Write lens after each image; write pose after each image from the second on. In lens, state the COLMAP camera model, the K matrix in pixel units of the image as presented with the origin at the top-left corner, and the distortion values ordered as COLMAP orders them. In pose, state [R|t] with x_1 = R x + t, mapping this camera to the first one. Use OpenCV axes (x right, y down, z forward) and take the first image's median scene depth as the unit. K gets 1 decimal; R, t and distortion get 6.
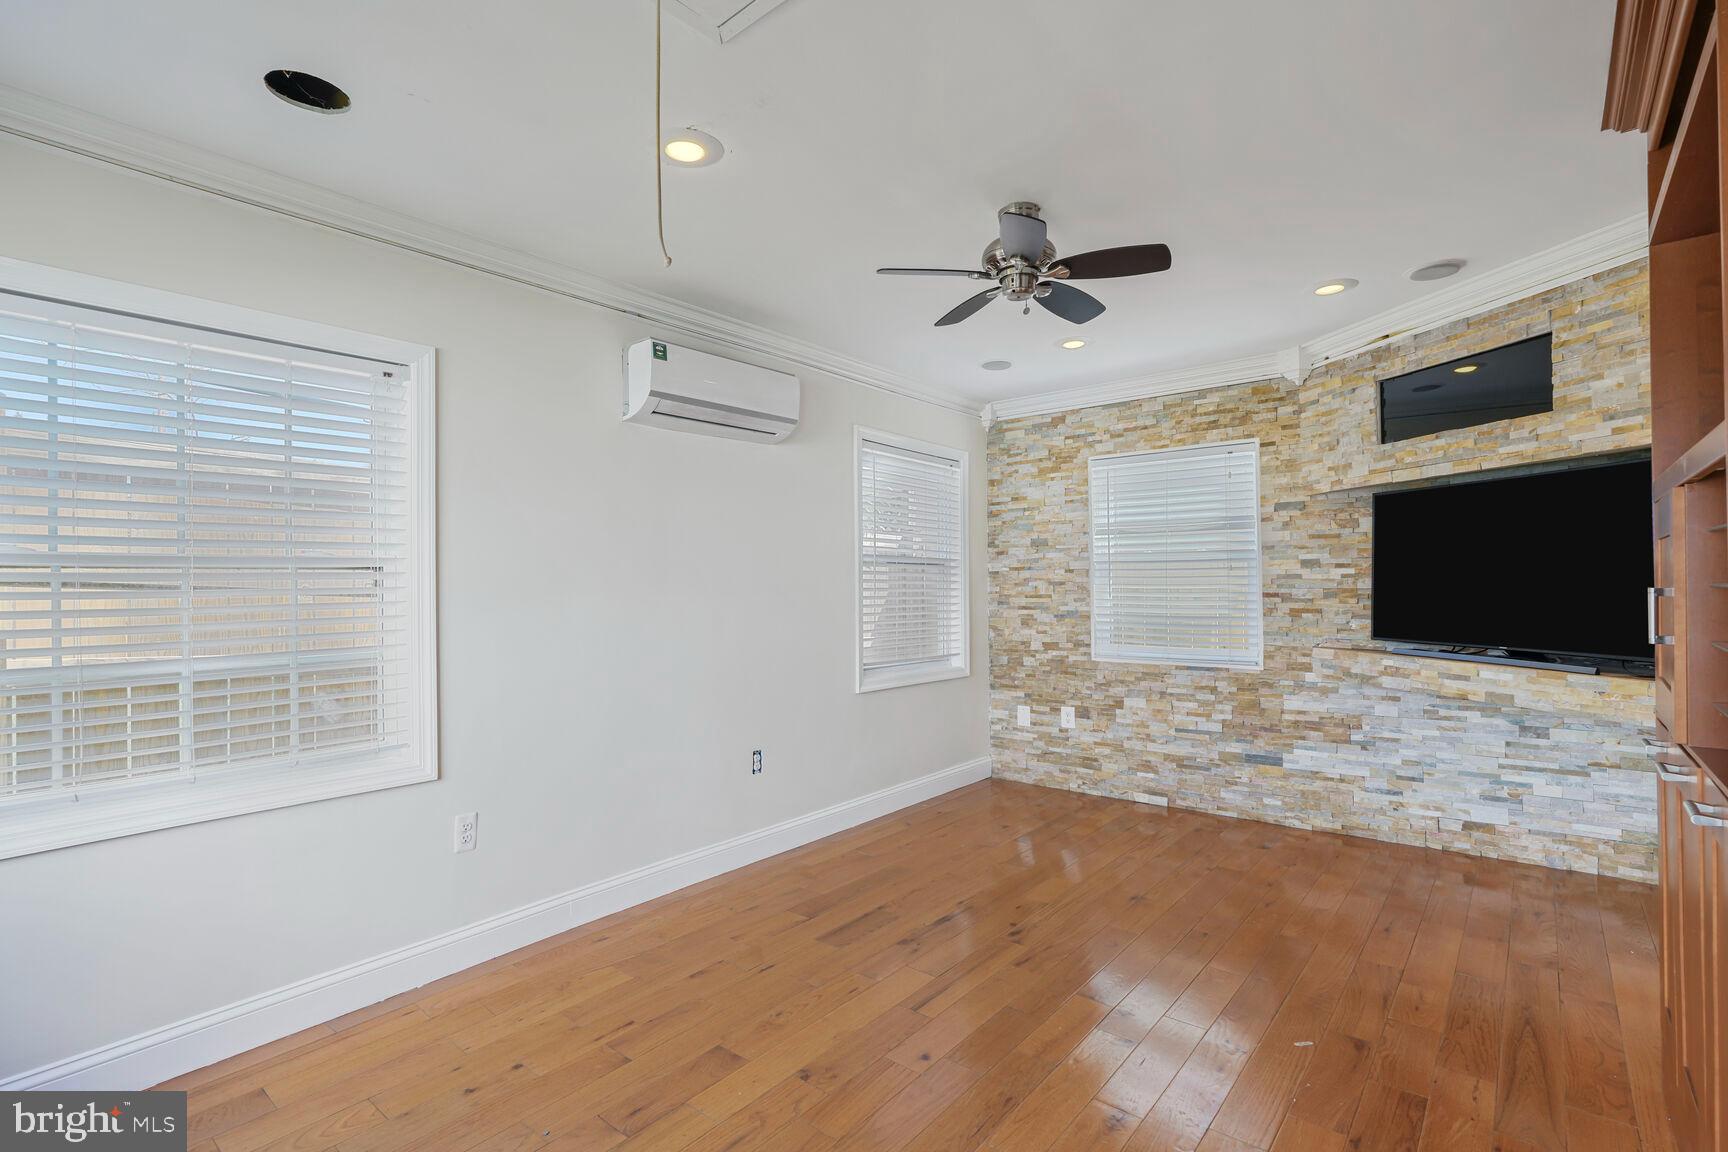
lens RADIAL K [[821.2, 0, 872.8], [0, 821.2, 578.6], [0, 0, 1]] dist [0.006621, 0.001892]
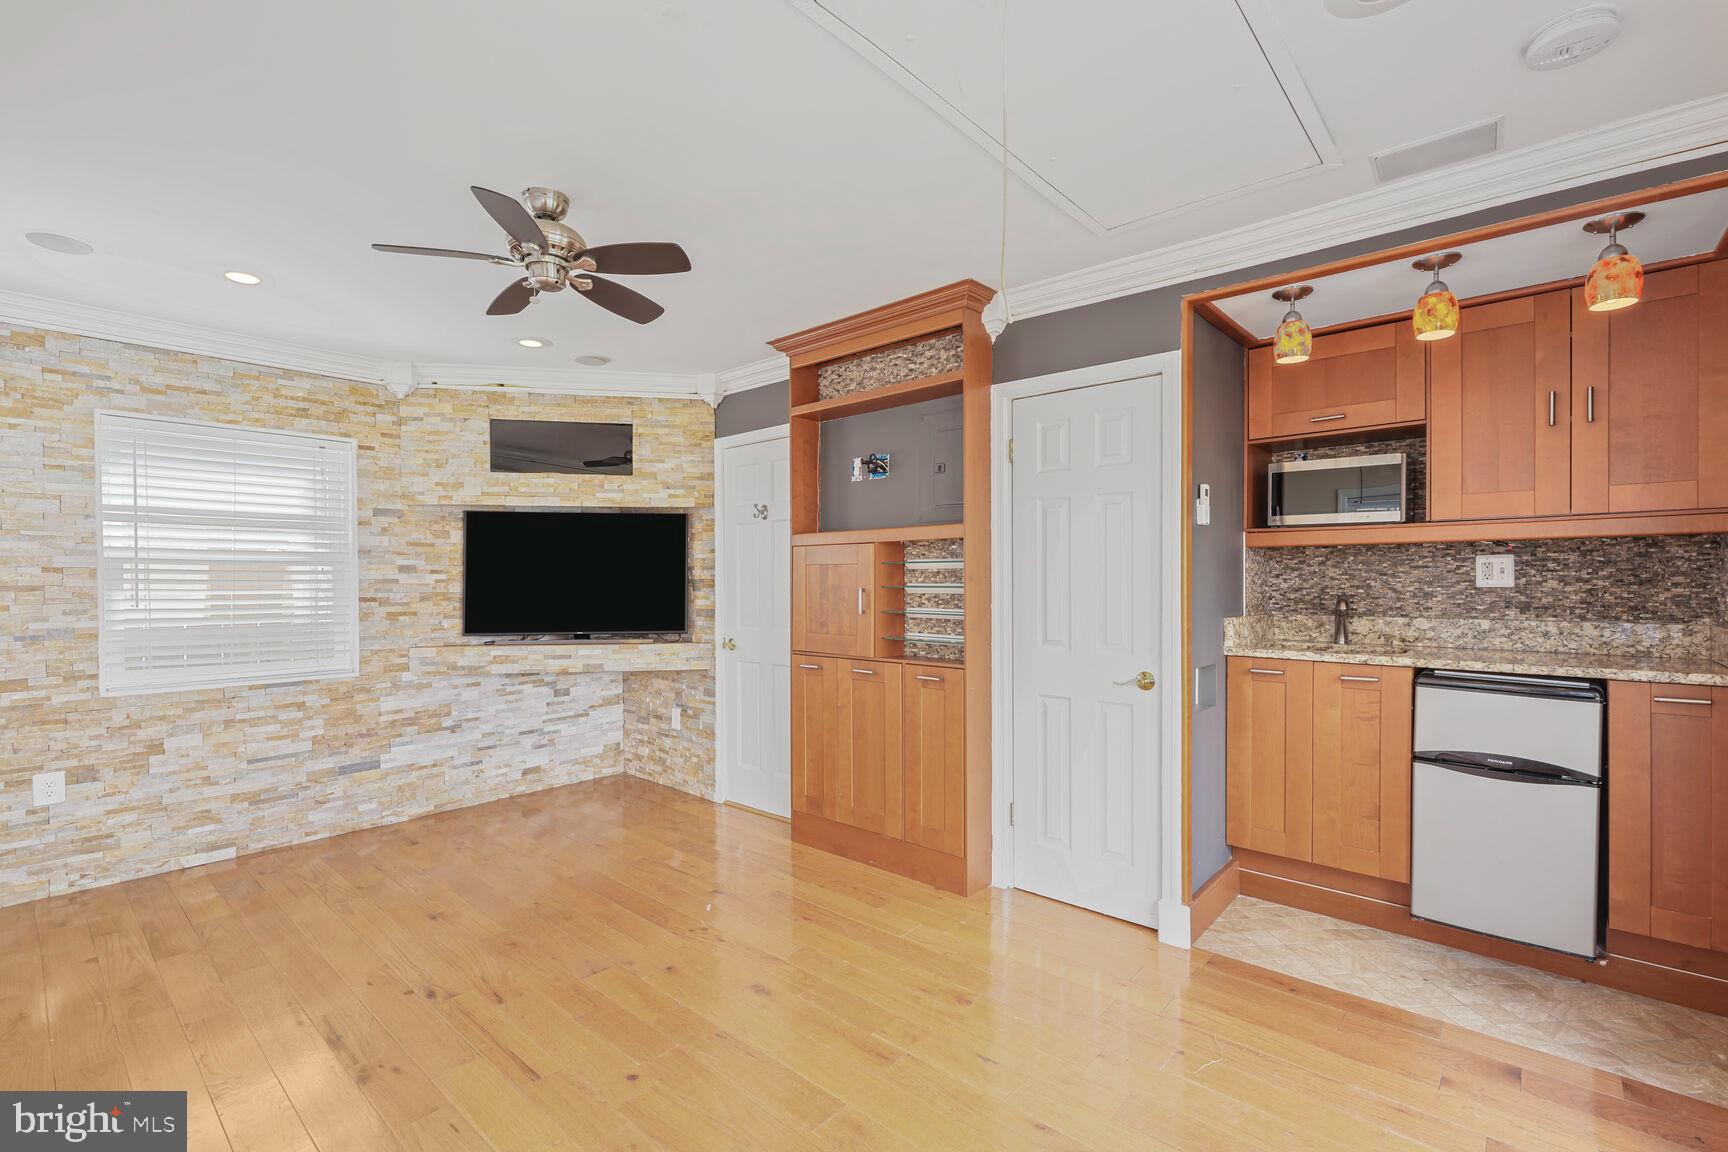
lens RADIAL K [[766.4, 0, 874.1], [0, 766.4, 586.2], [0, 0, 1]] dist [0.008043, -0.000196]
pose [[0.039398, 0.001699, 0.999222, -0.431317], [-0.003342, 0.999993, -0.001568, 0.003162], [-0.999218, -0.003278, 0.039404, 0.357413]]
